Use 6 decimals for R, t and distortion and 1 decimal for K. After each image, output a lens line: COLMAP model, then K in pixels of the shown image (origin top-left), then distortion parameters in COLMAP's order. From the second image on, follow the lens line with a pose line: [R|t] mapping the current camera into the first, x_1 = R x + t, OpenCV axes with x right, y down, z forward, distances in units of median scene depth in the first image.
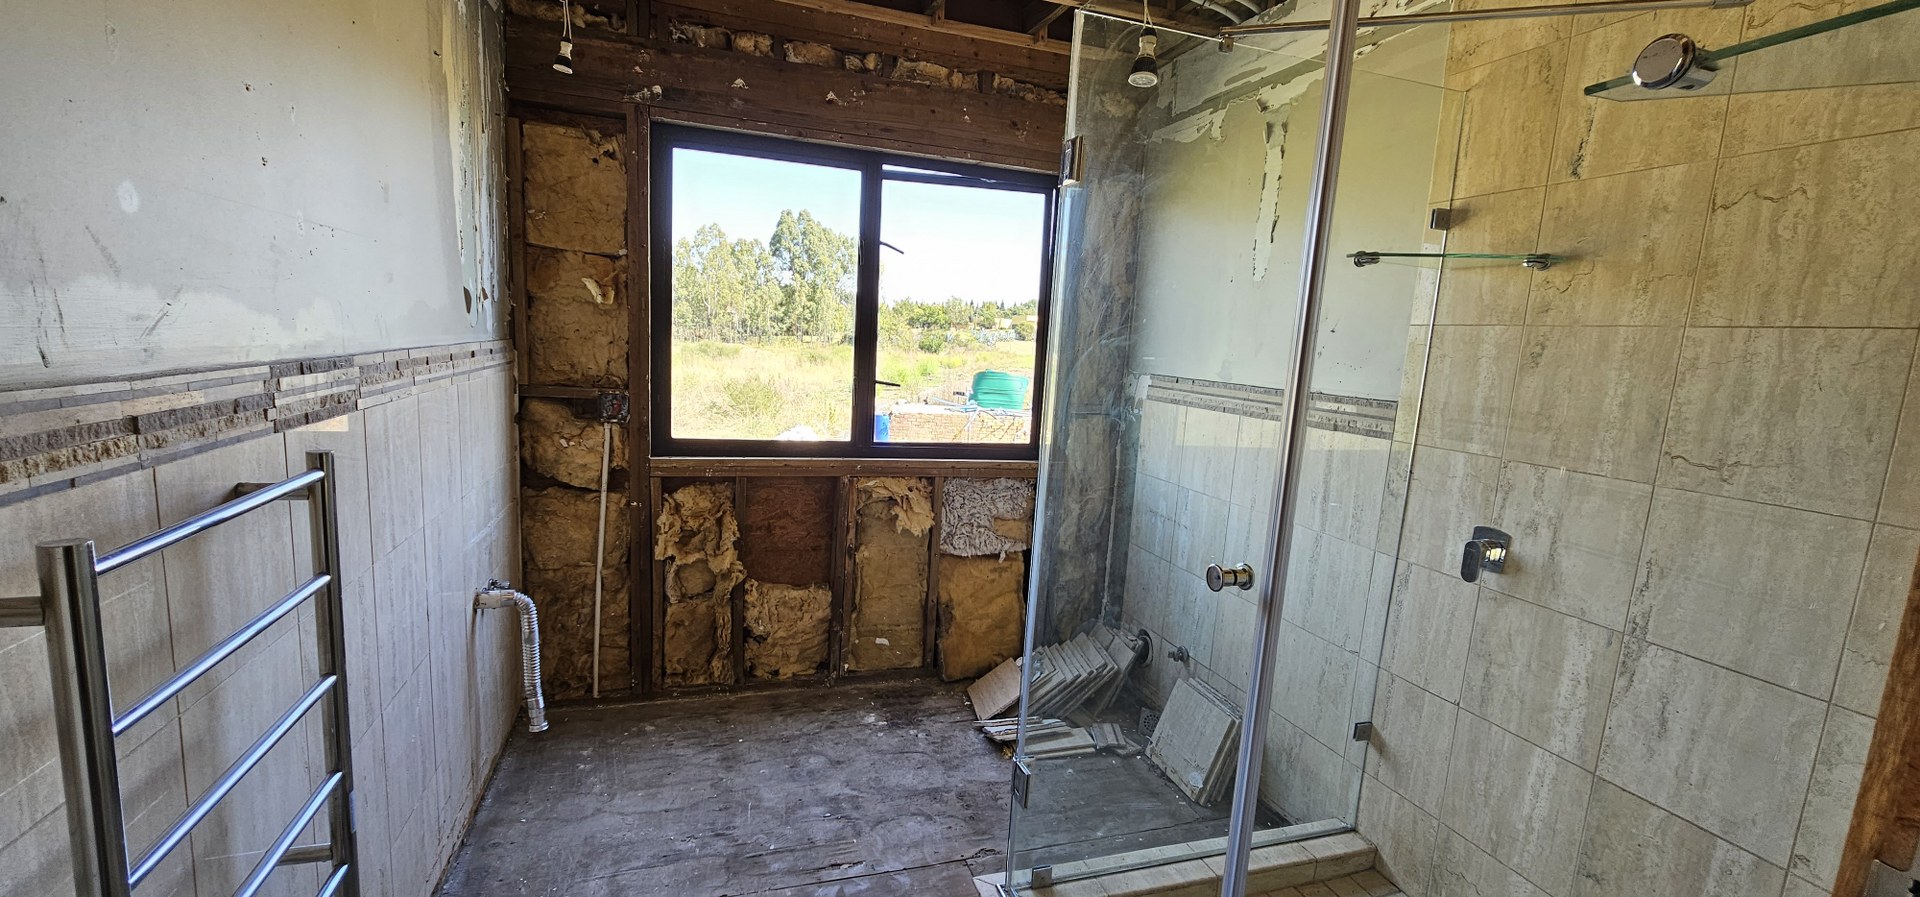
lens RADIAL K [[783.4, 0, 944.9], [0, 783.4, 458.8], [0, 0, 1]] dist [0.000862, -0.003488]
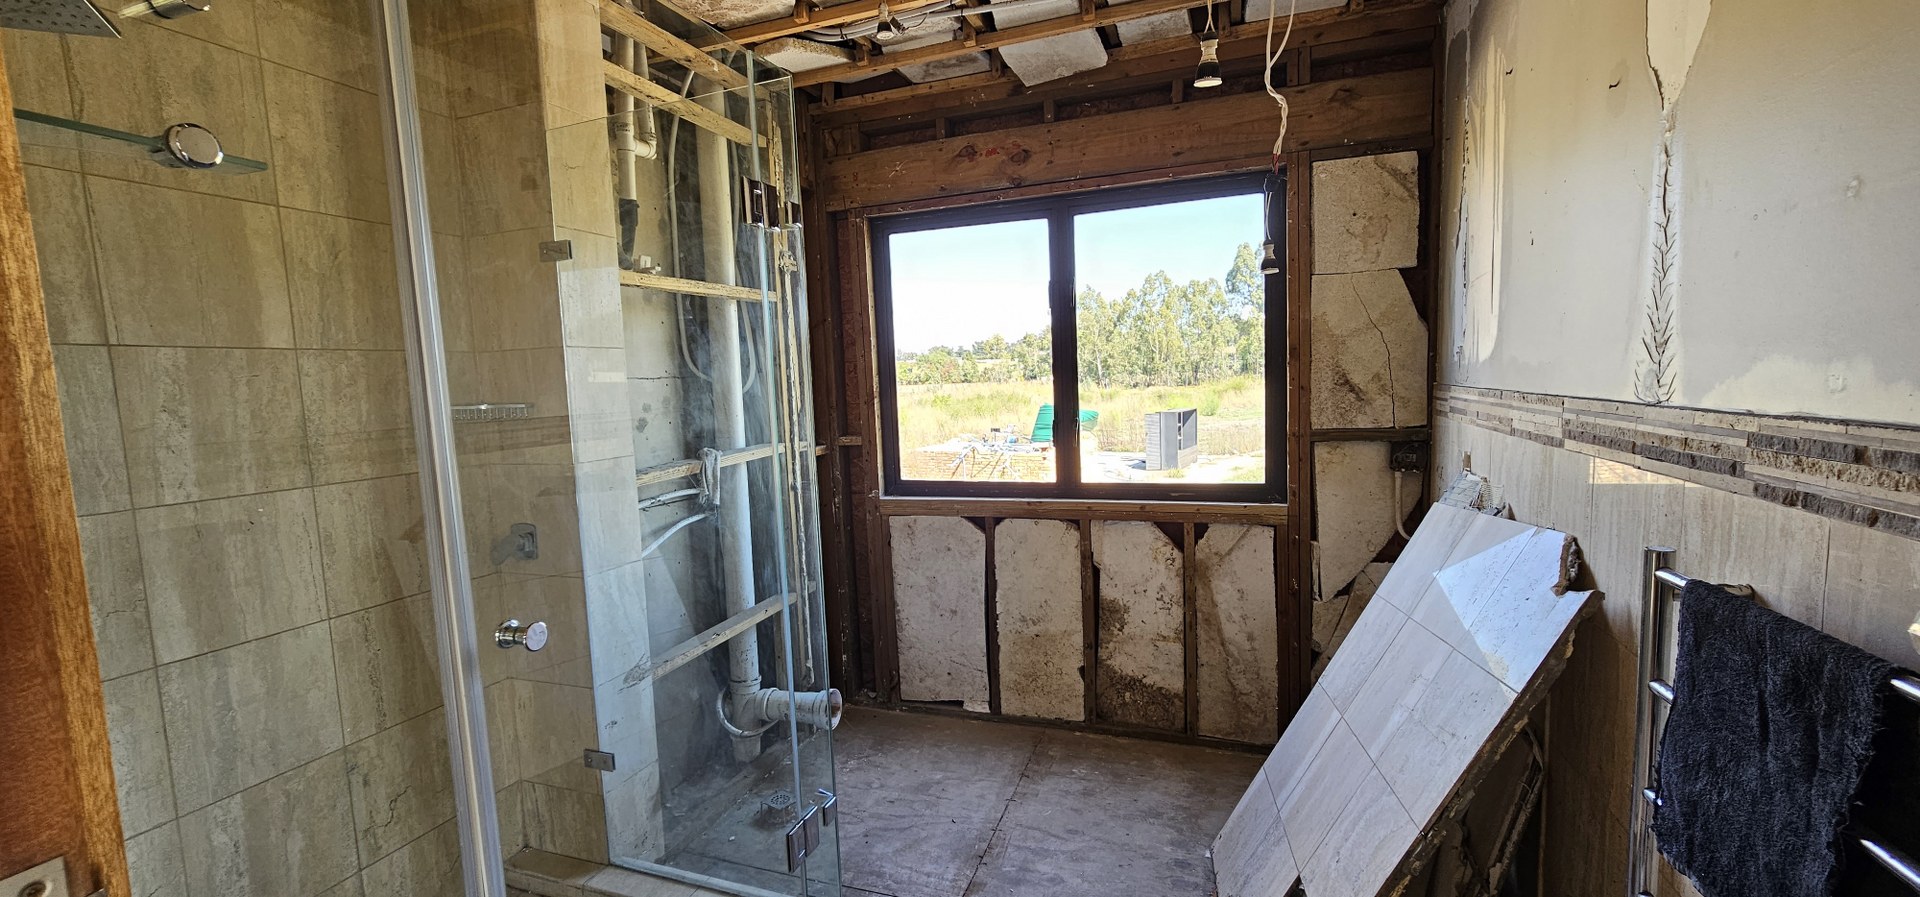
lens RADIAL K [[783.4, 0, 944.9], [0, 783.4, 458.8], [0, 0, 1]] dist [0.000862, -0.003488]
pose [[0.794562, -0.026349, -0.606611, 0.373538], [-0.007307, 0.998571, -0.052945, 0.001914], [0.607139, 0.046500, 0.793234, 0.114312]]
